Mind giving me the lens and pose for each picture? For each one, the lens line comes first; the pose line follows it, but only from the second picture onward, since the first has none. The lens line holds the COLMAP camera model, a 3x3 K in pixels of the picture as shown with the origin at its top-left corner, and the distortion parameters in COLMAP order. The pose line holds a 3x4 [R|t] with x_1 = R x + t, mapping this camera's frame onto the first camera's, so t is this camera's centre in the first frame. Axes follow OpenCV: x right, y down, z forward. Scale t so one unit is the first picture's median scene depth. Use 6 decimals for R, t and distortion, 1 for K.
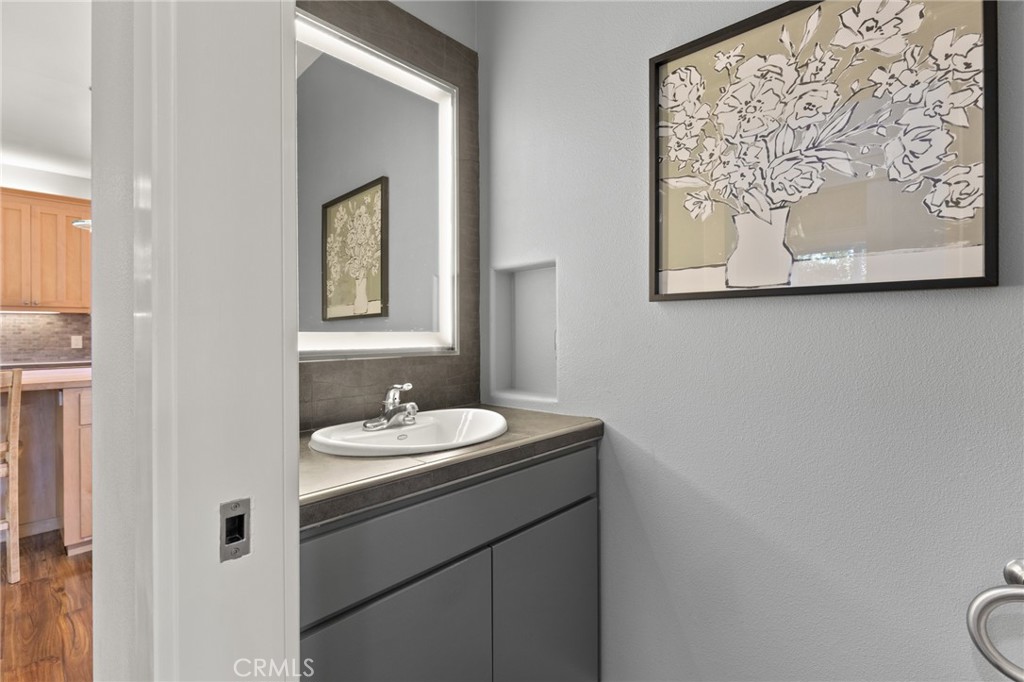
lens RADIAL K [[471.9, 0, 515.4], [0, 471.9, 326.0], [0, 0, 1]] dist [0.003058, 0.000671]
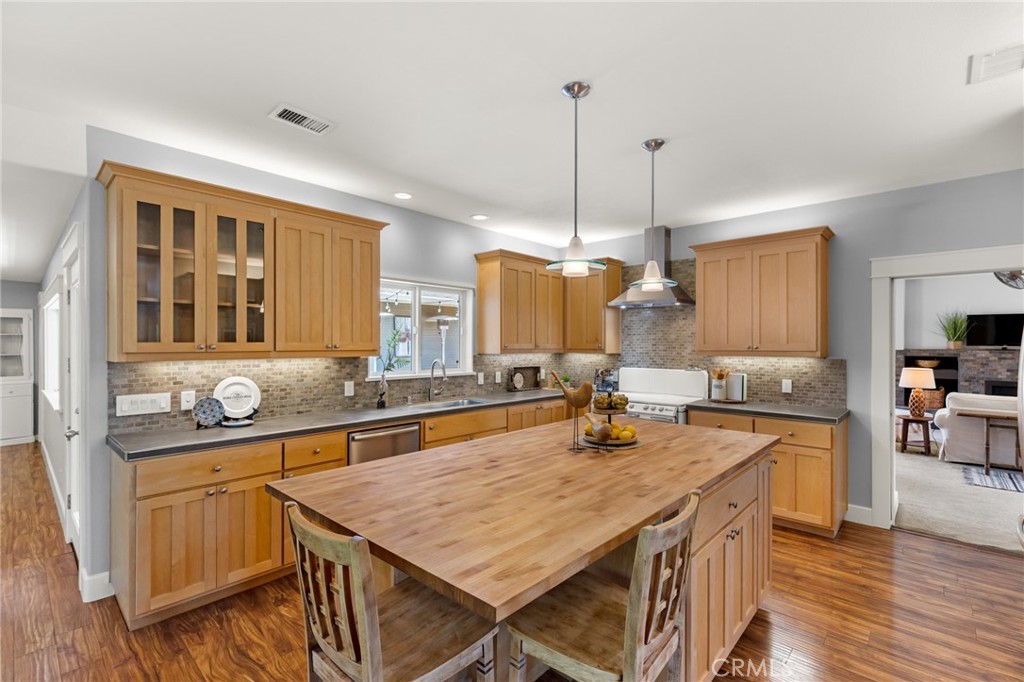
lens RADIAL K [[458.3, 0, 514.5], [0, 458.3, 343.0], [0, 0, 1]] dist [0.002394, 0.000709]
pose [[0.999918, 0.012703, 0.001863, -0.667836], [-0.012715, 0.999896, 0.006808, -0.060751], [-0.001776, -0.006831, 0.999975, 0.187899]]
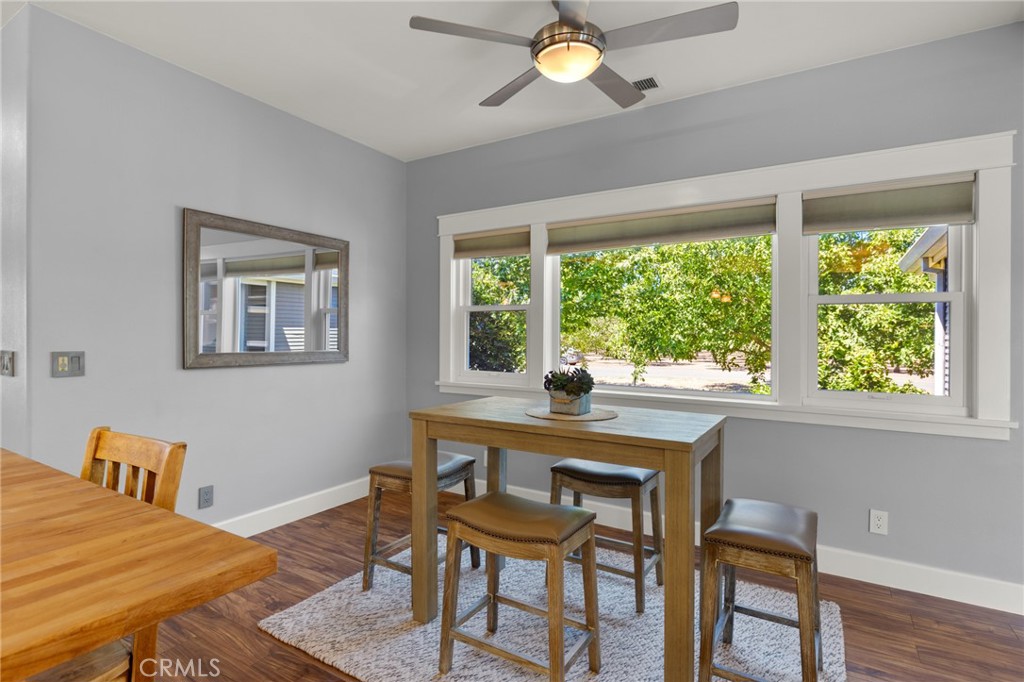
lens RADIAL K [[510.2, 0, 512.0], [0, 510.2, 341.0], [0, 0, 1]] dist [0.001421, 0.000608]
pose [[-0.982826, 0.000909, -0.184533, -0.934113], [0.000285, 0.999994, 0.003408, -0.000134], [0.184535, 0.003296, -0.982820, 0.776503]]
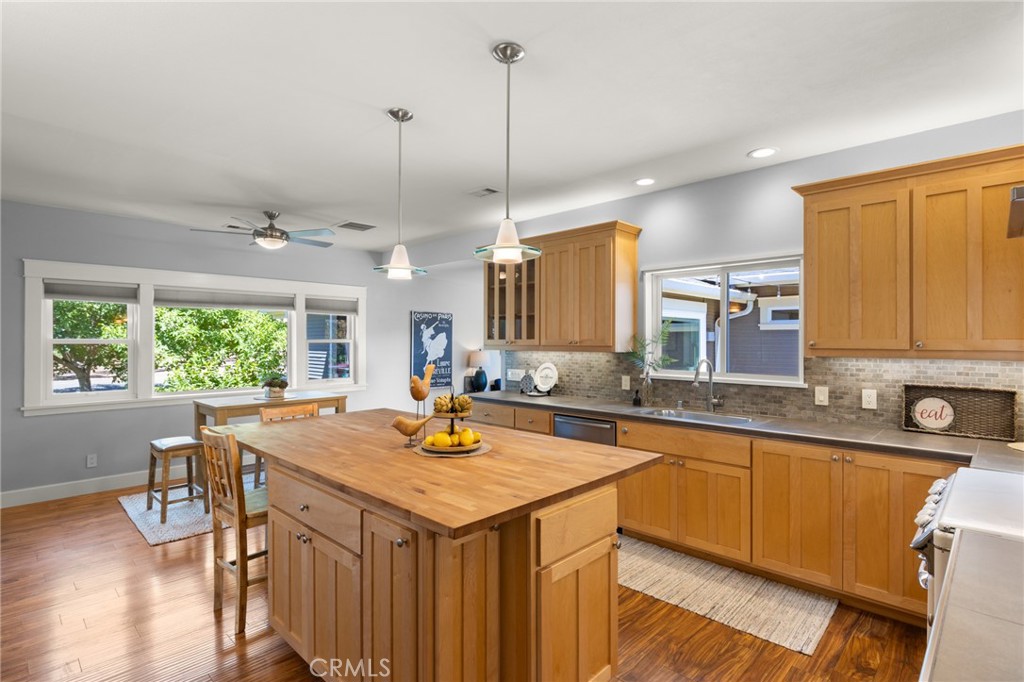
lens RADIAL K [[510.2, 0, 512.0], [0, 510.2, 341.0], [0, 0, 1]] dist [0.001421, 0.000608]
pose [[-0.029203, 0.013397, -0.999484, 0.036671], [0.008673, 0.999876, 0.013149, -0.062504], [0.999536, -0.008284, -0.029315, 0.859162]]
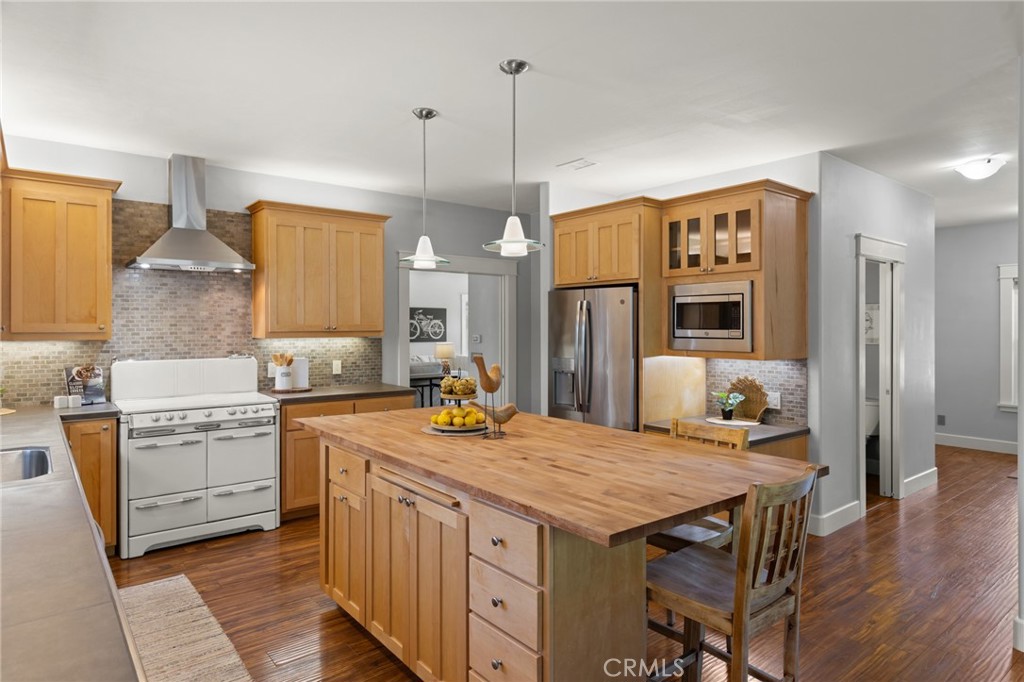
lens RADIAL K [[604.0, 0, 512.8], [0, 604.0, 323.4], [0, 0, 1]] dist [-0.004563, -0.000793]
pose [[0.152448, 0.013358, 0.988221, -1.249579], [-0.011152, 0.999868, -0.011795, -0.050214], [-0.988249, -0.009223, 0.152576, 0.601330]]
